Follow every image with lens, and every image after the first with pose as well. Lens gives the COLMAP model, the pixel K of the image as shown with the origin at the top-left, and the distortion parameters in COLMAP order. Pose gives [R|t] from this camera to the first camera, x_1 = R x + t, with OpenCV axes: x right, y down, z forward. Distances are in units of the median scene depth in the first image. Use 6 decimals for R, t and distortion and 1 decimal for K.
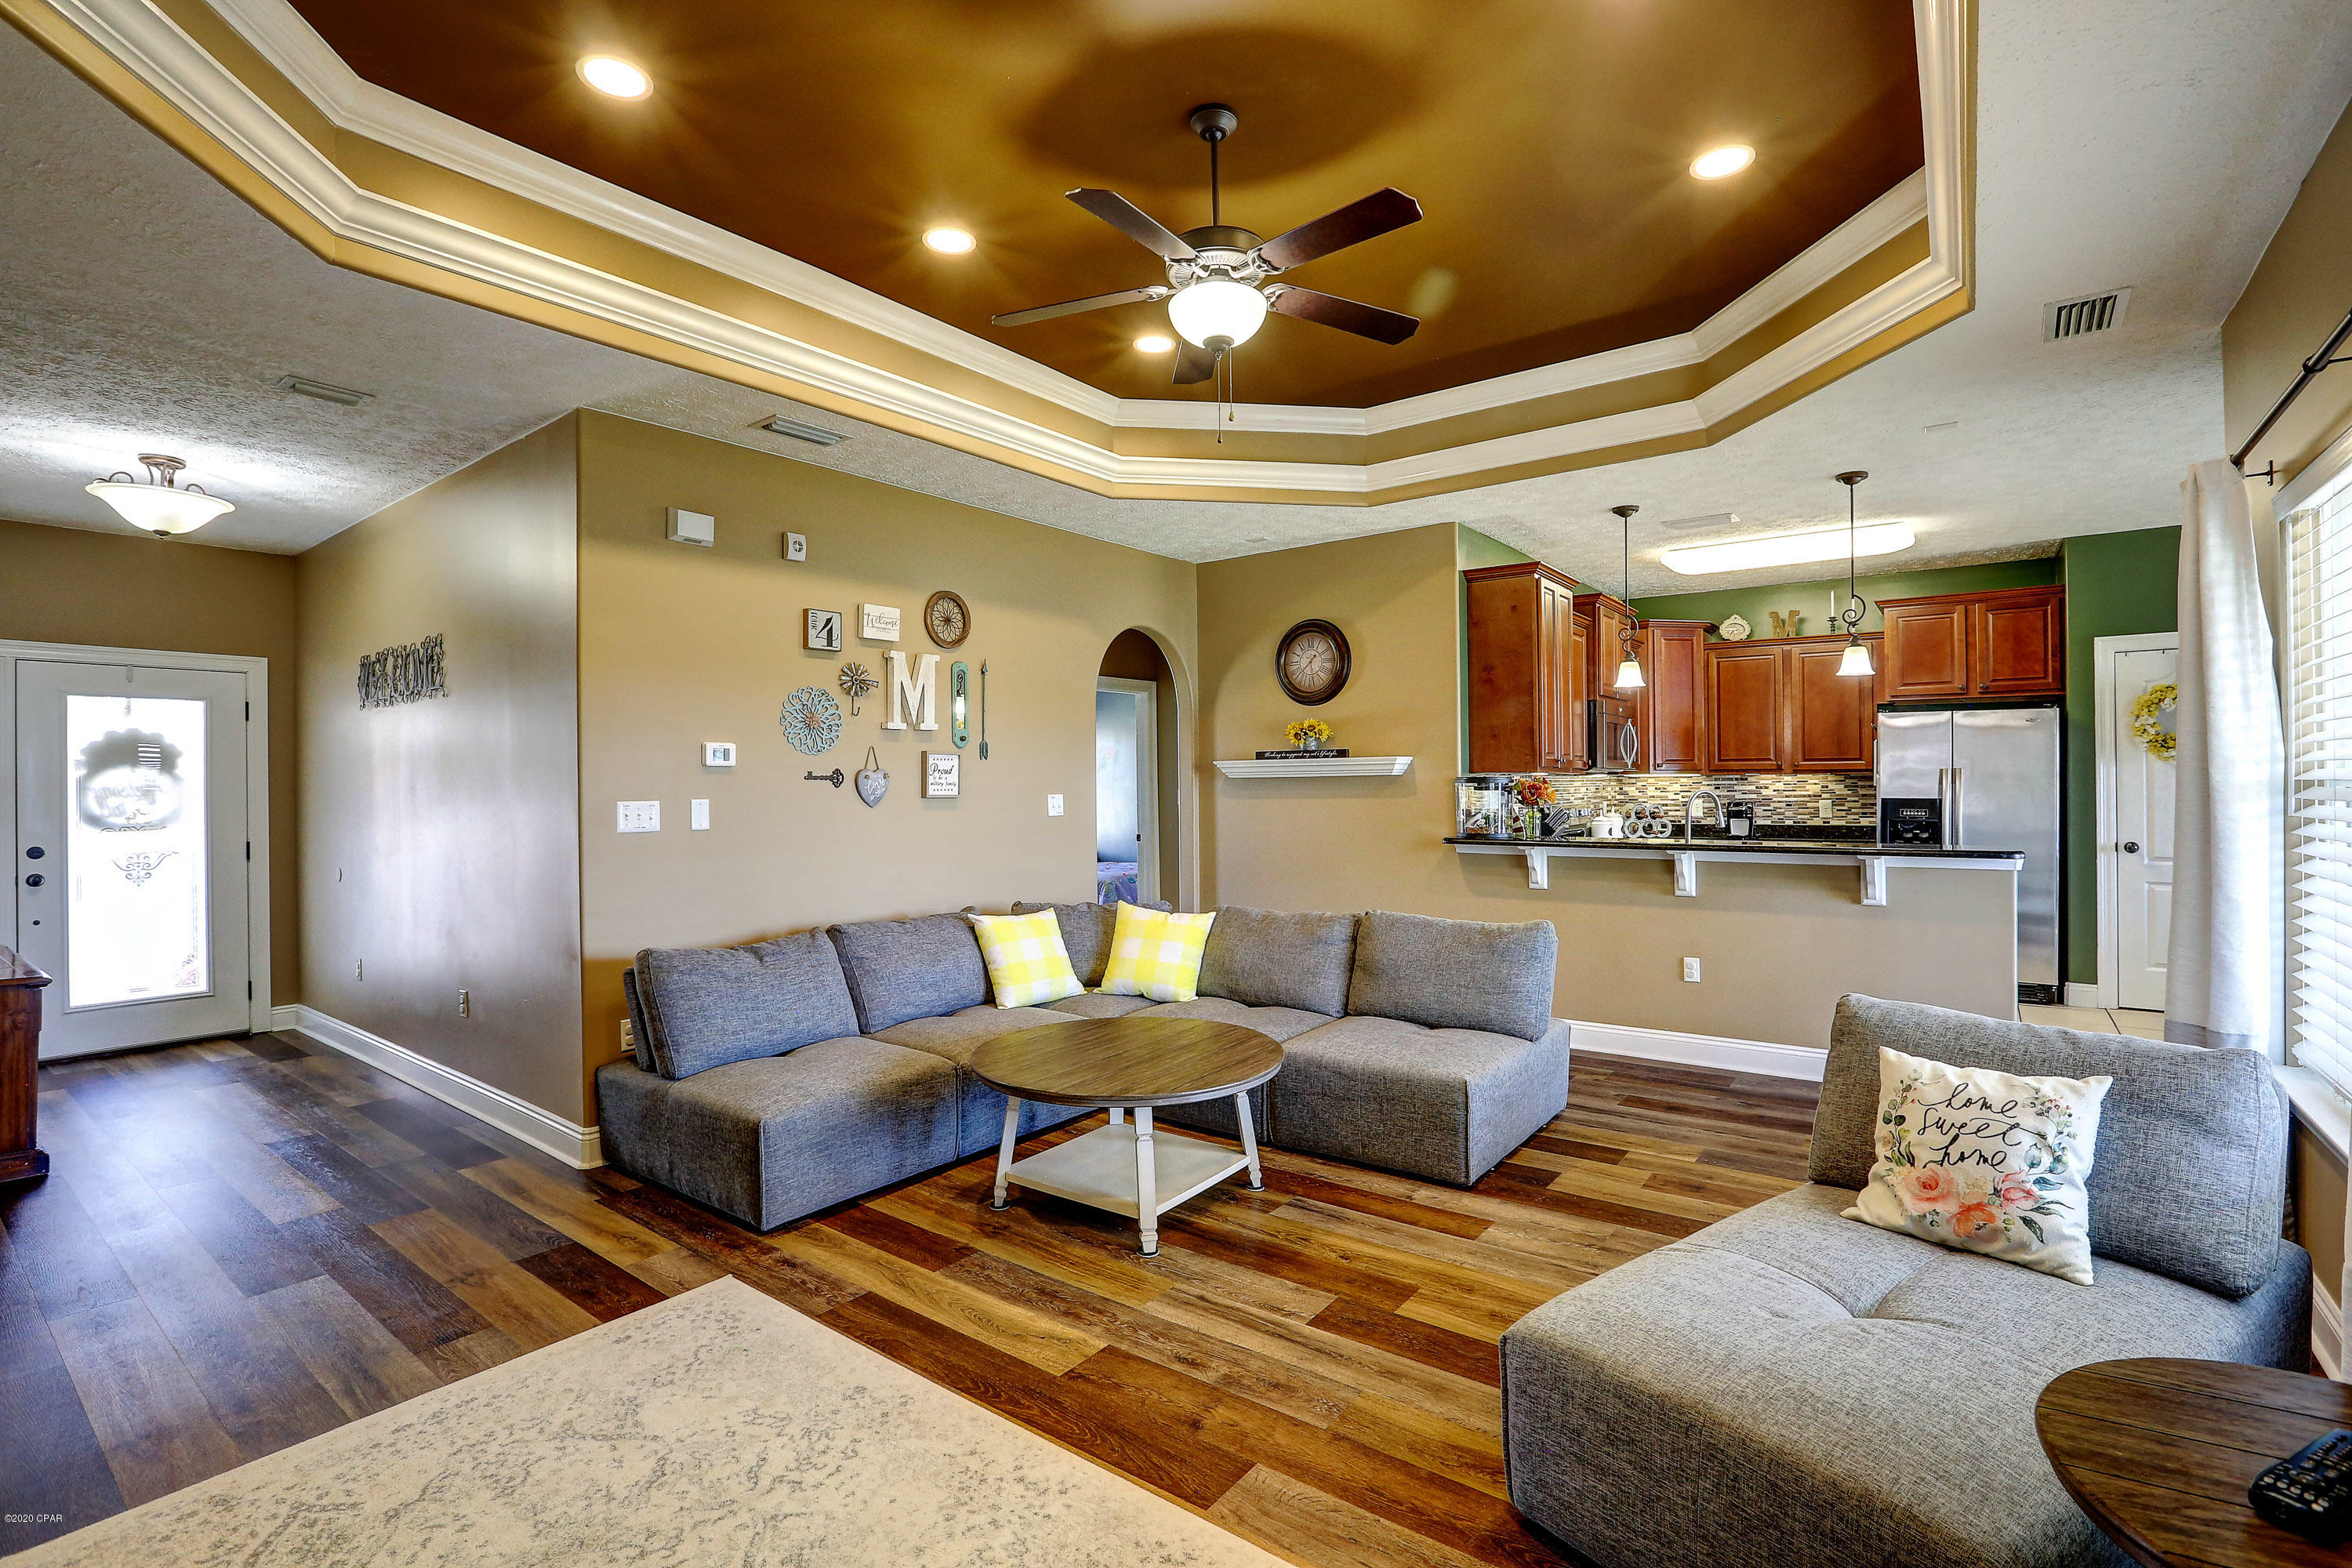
lens RADIAL K [[1065.5, 0, 1170.3], [0, 1065.5, 777.7], [0, 0, 1]] dist [-0.047115, 0.014656]
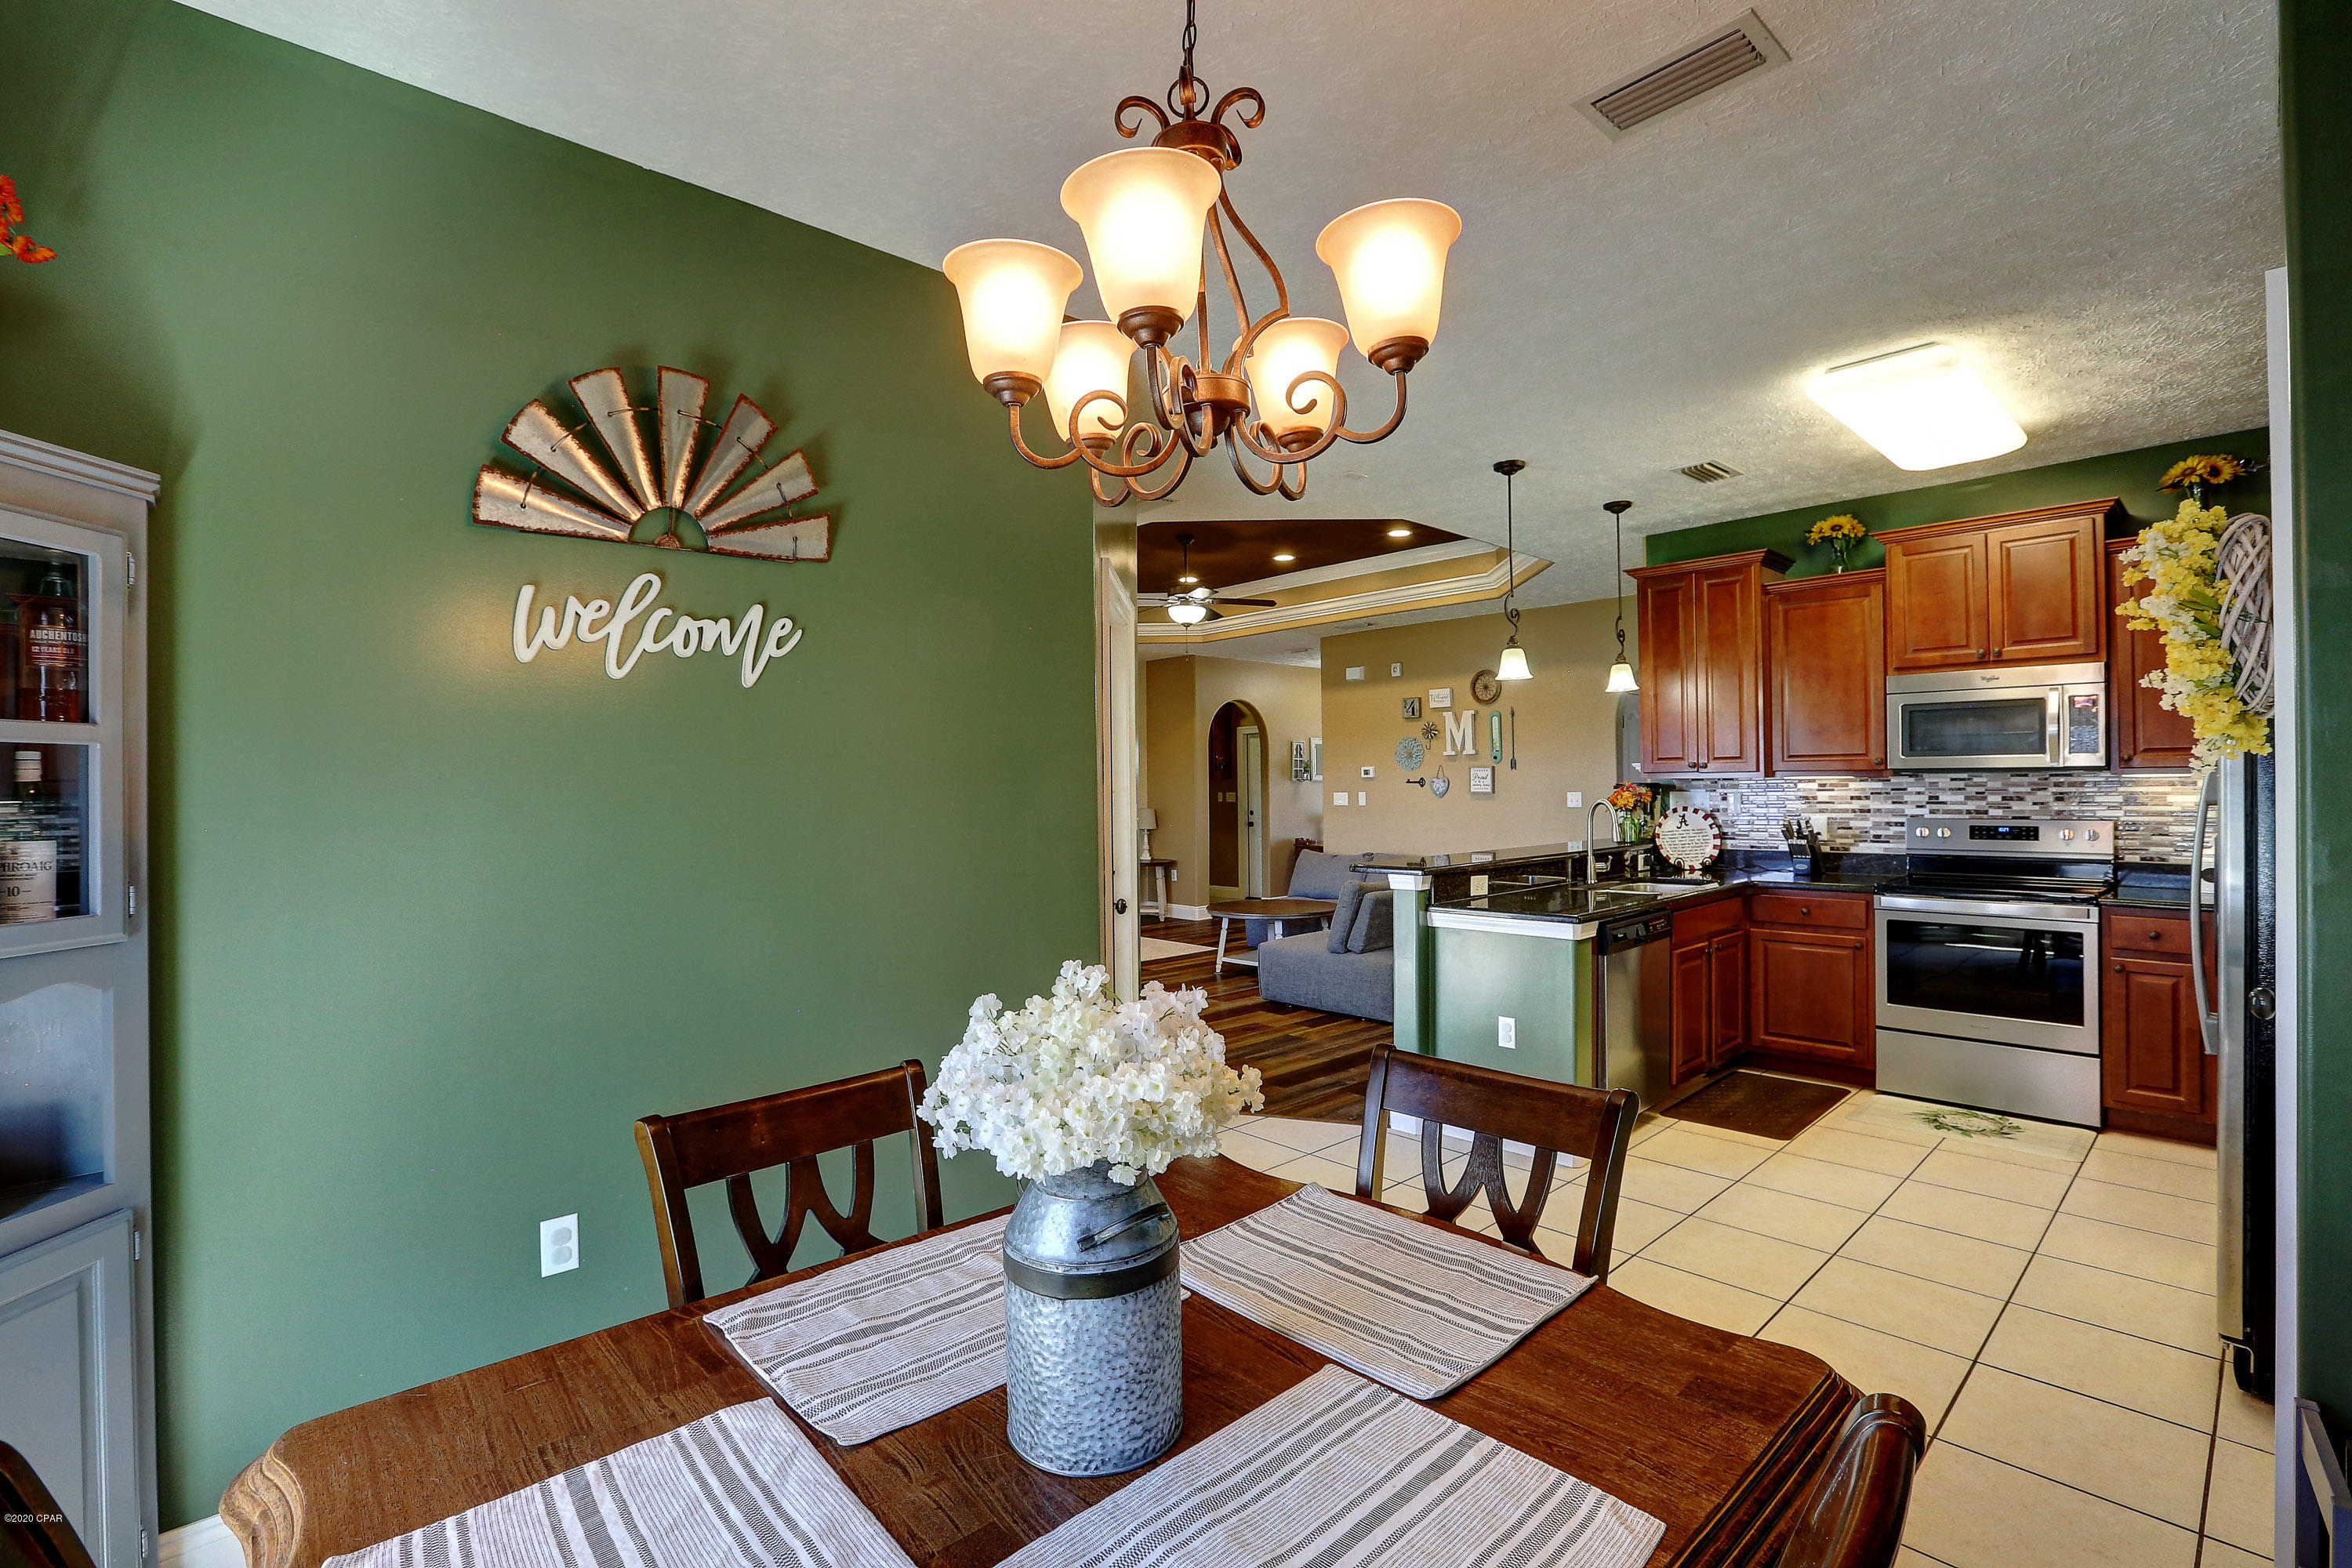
lens RADIAL K [[1065.5, 0, 1170.3], [0, 1065.5, 777.7], [0, 0, 1]] dist [-0.047115, 0.014656]
pose [[-0.174240, 0.003232, -0.984698, 1.247802], [0.016818, 0.999859, 0.000306, -0.012377], [0.984560, -0.016507, -0.174269, 0.654408]]
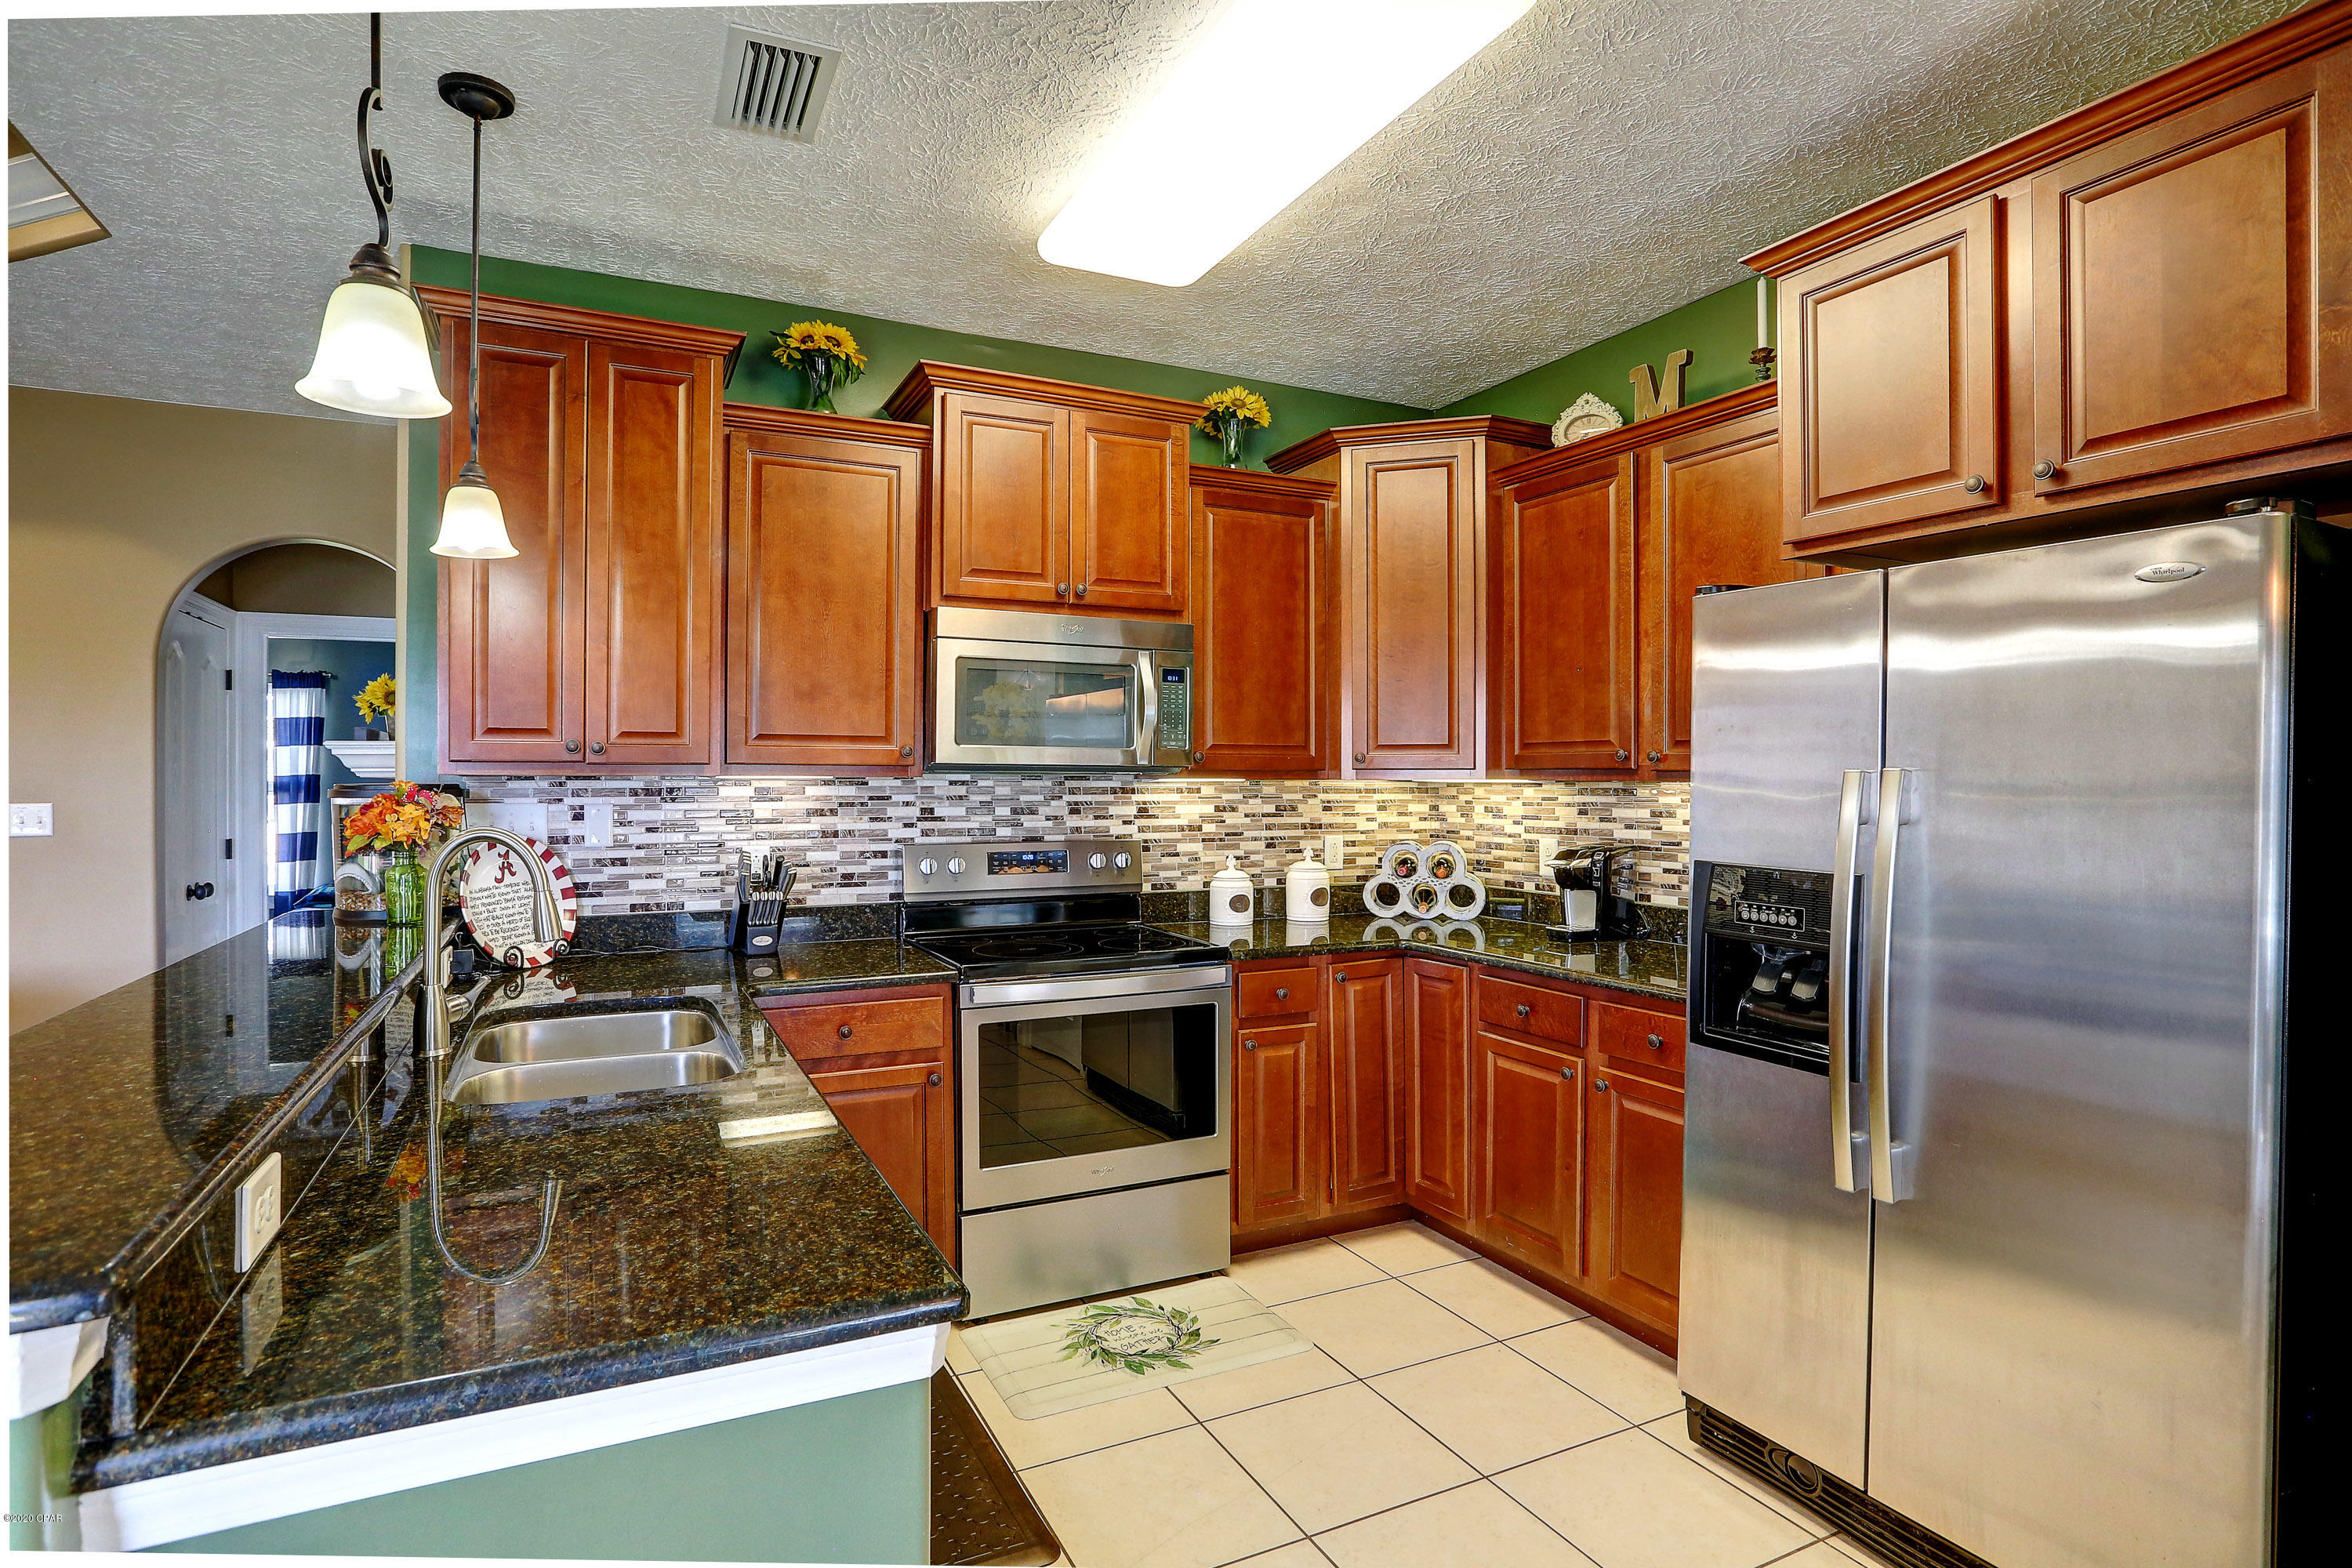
lens RADIAL K [[1156.5, 0, 1172.1], [0, 1156.5, 777.8], [0, 0, 1]] dist [-0.061364, 0.033483]
pose [[0.896858, 0.006741, -0.442268, 0.714069], [-0.005511, 0.999977, 0.004066, -0.006180], [0.442285, -0.001210, 0.896874, 0.636548]]
